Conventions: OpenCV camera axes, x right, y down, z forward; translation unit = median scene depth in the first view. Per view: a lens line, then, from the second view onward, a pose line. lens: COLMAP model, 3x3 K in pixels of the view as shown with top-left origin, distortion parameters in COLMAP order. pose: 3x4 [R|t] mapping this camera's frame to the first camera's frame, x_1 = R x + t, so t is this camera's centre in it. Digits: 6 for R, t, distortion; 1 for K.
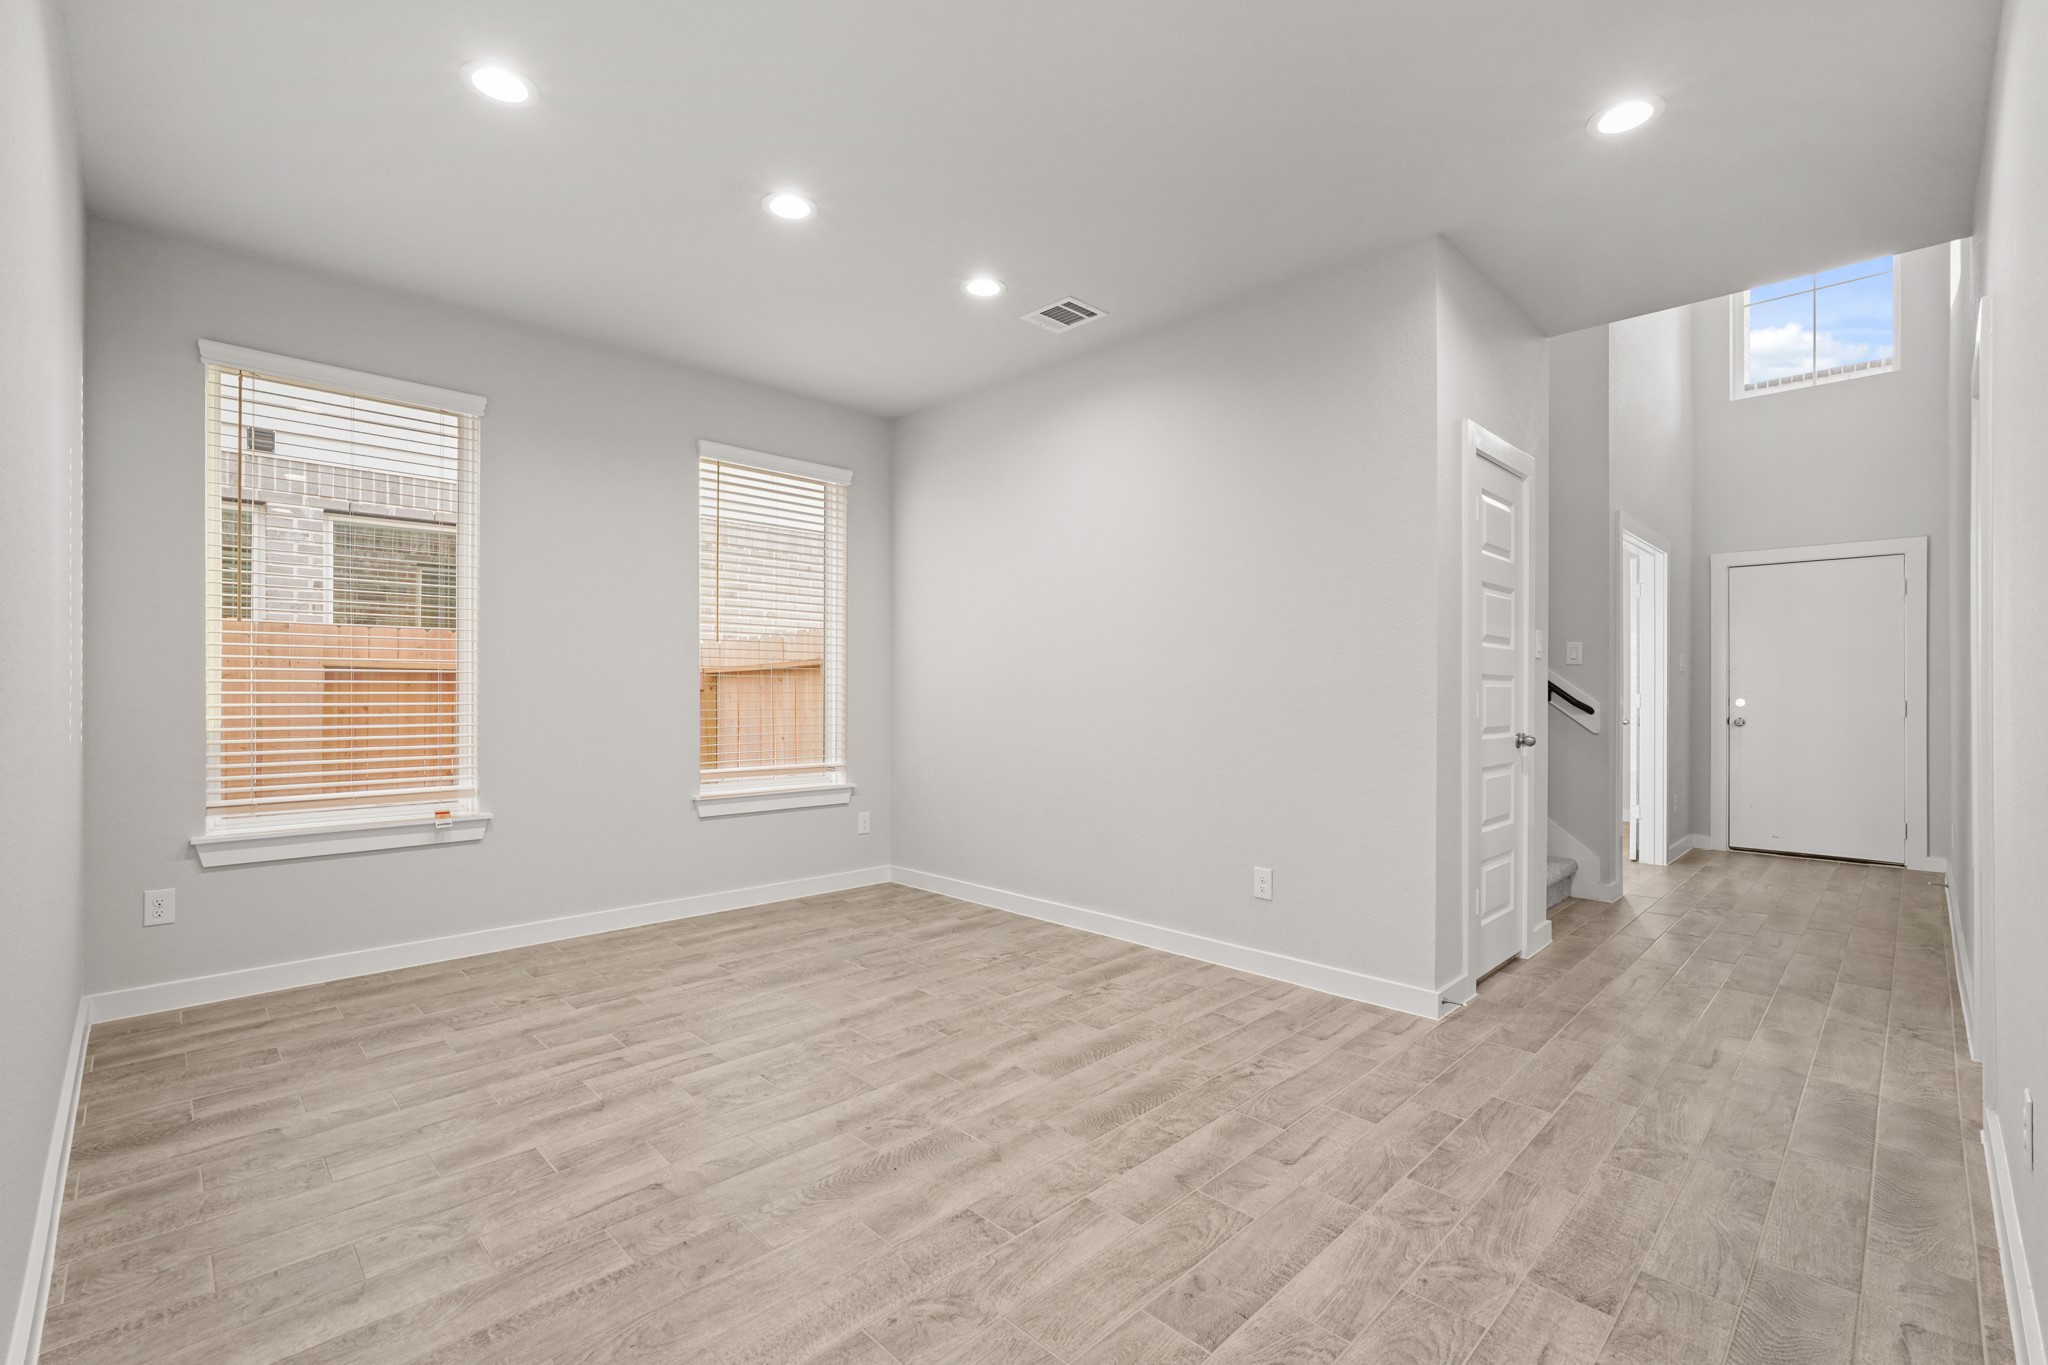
lens RADIAL K [[897.7, 0, 1022.7], [0, 897.7, 673.4], [0, 0, 1]] dist [-0.018231, 0.007403]
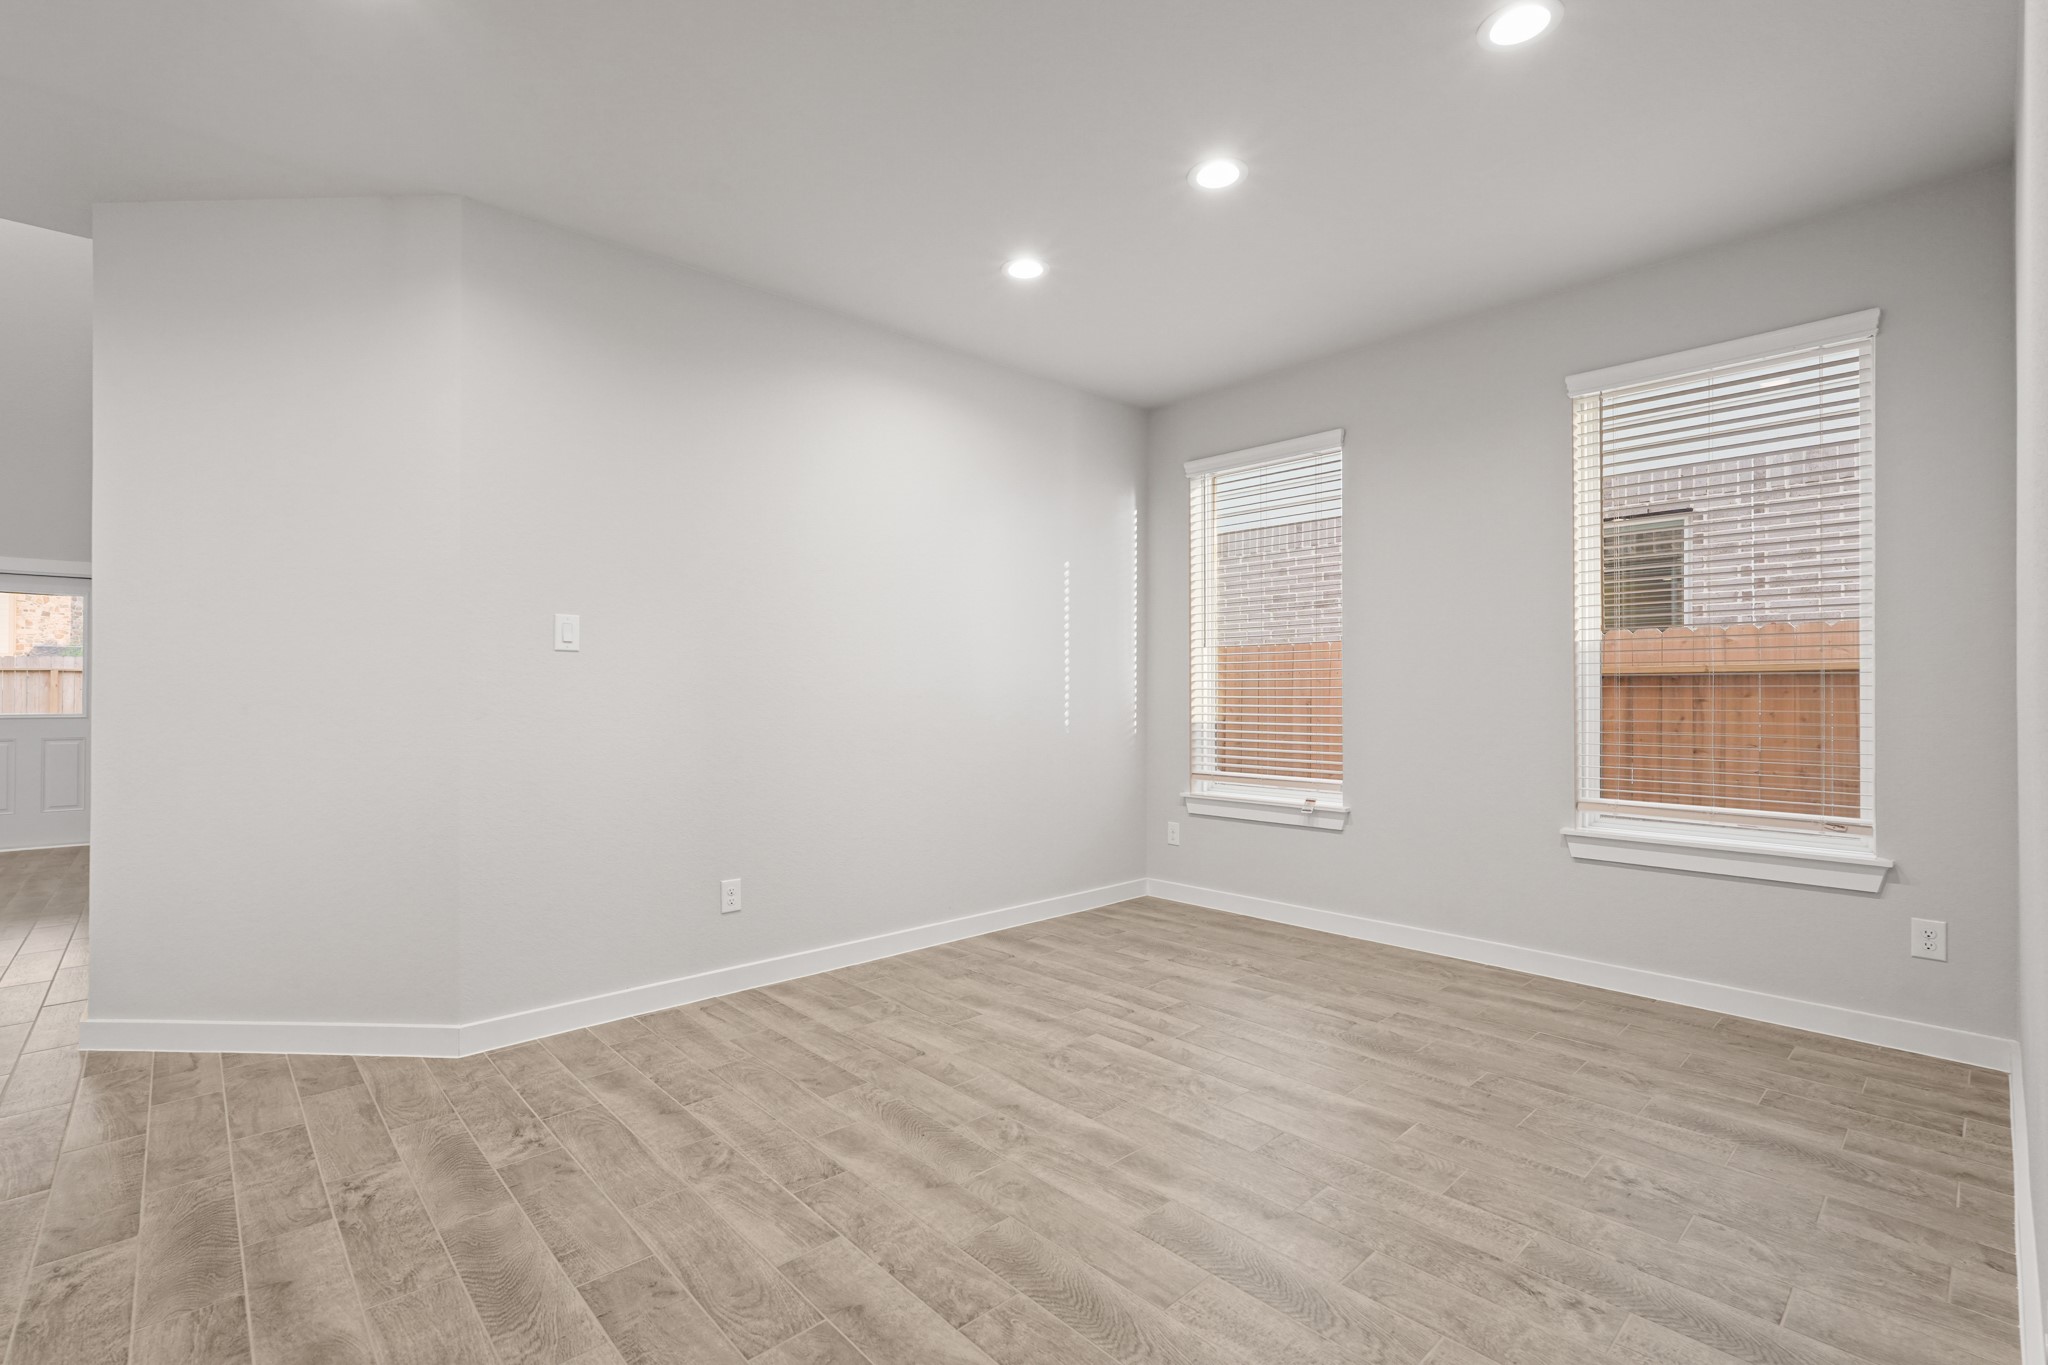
lens RADIAL K [[918.8, 0, 1019.6], [0, 918.8, 676.3], [0, 0, 1]] dist [-0.019475, 0.007977]
pose [[-0.034172, -0.021589, -0.999183, 0.742991], [0.019576, 0.999560, -0.022267, 0.017463], [0.999224, -0.020321, -0.033735, 0.885009]]
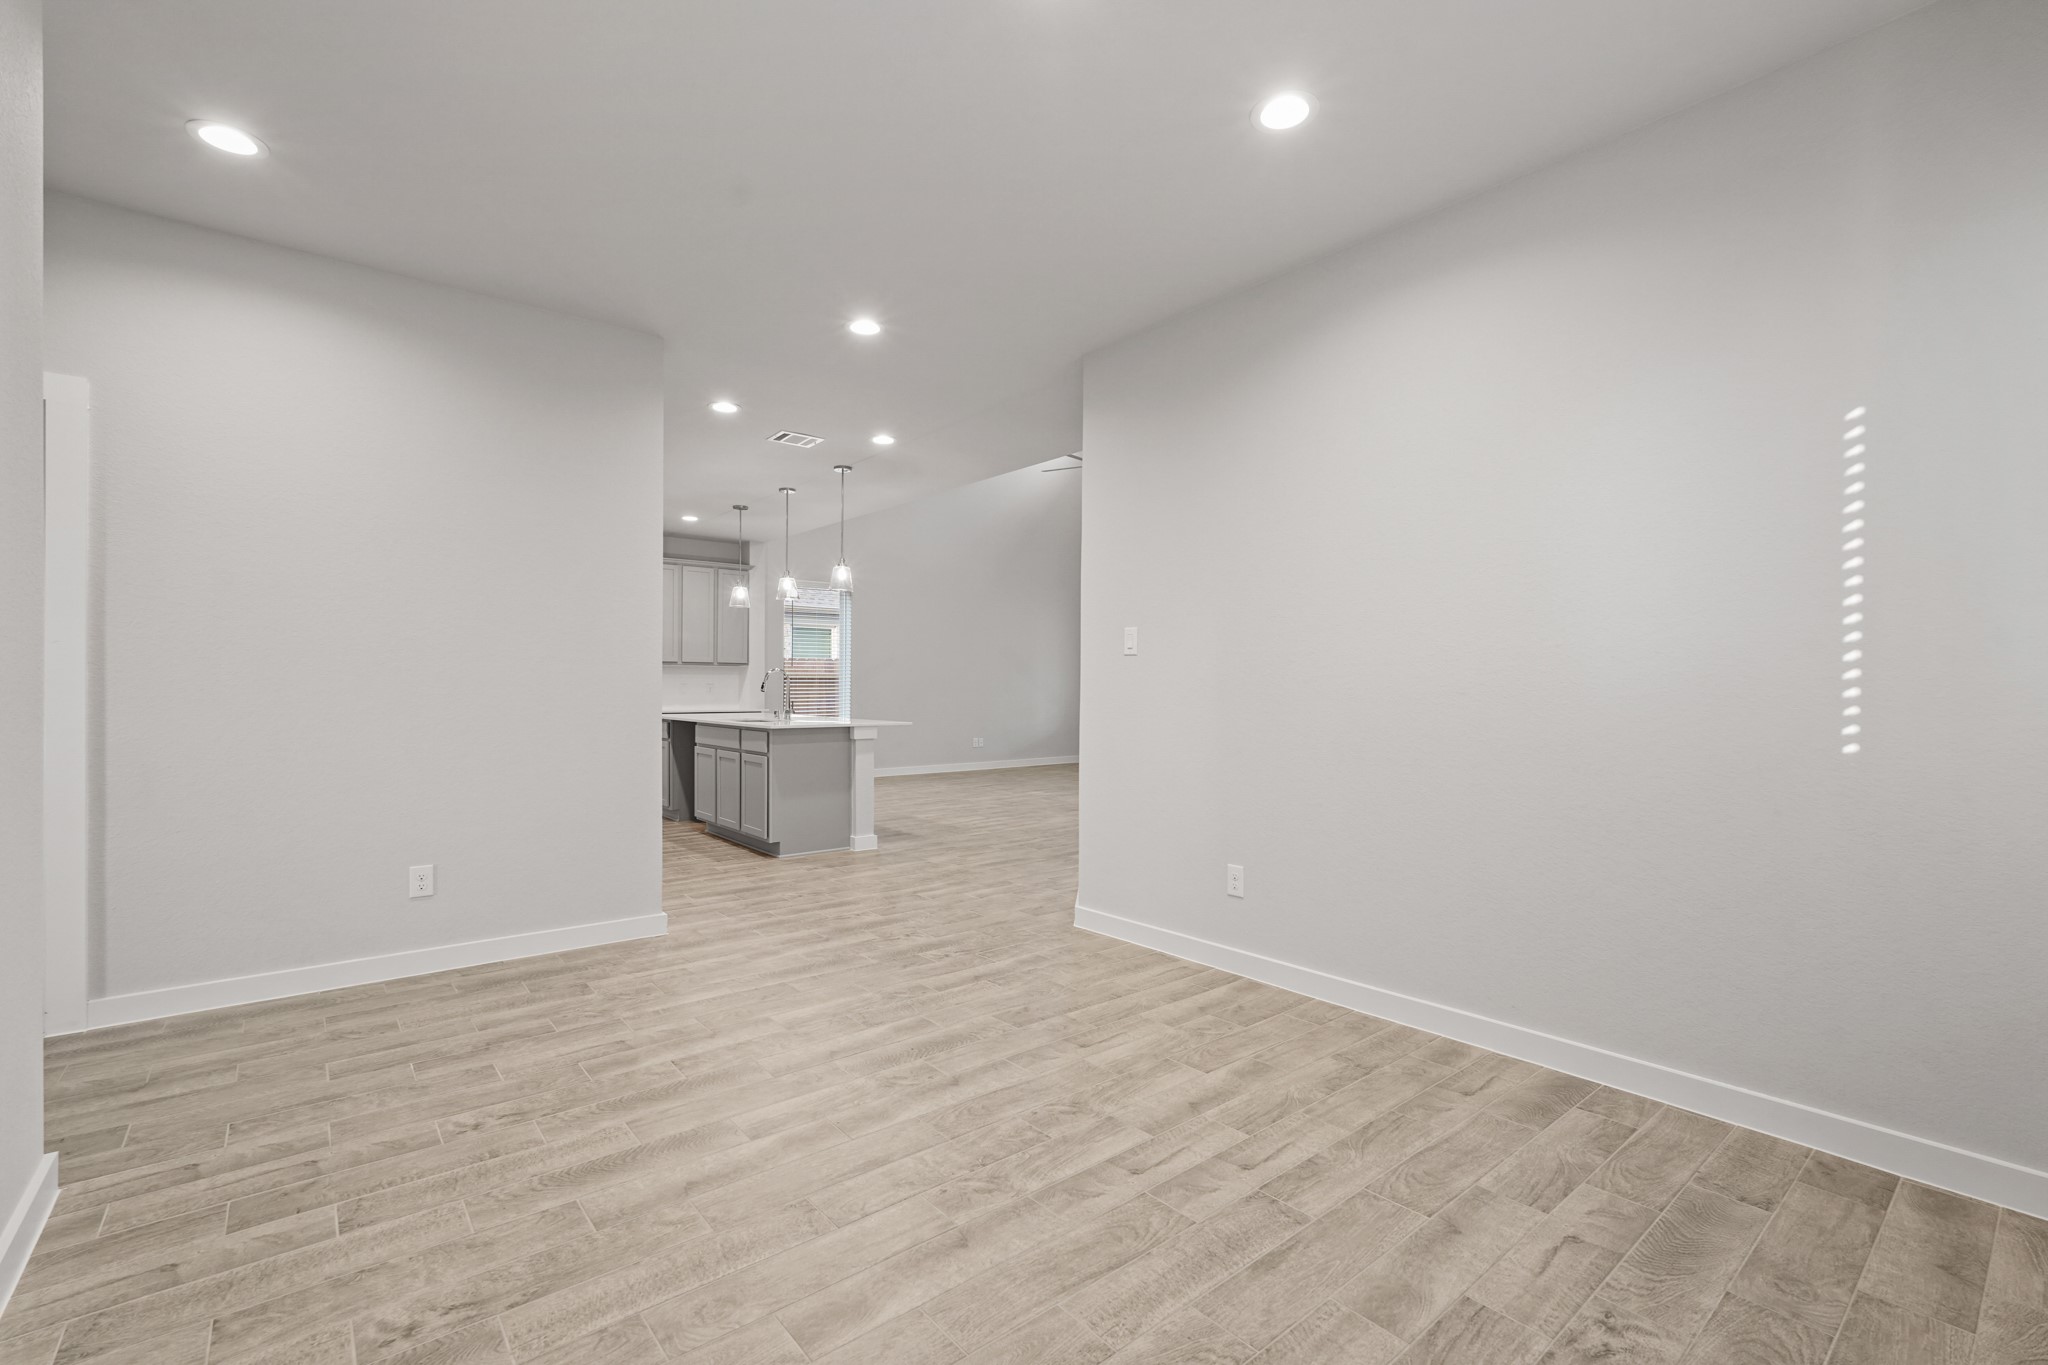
lens RADIAL K [[897.7, 0, 1022.7], [0, 897.7, 673.4], [0, 0, 1]] dist [-0.018231, 0.007403]
pose [[-0.995645, -0.005611, 0.093060, -0.323672], [-0.008767, 0.999399, -0.033543, 0.030820], [-0.092816, -0.034213, -0.995095, 1.765343]]
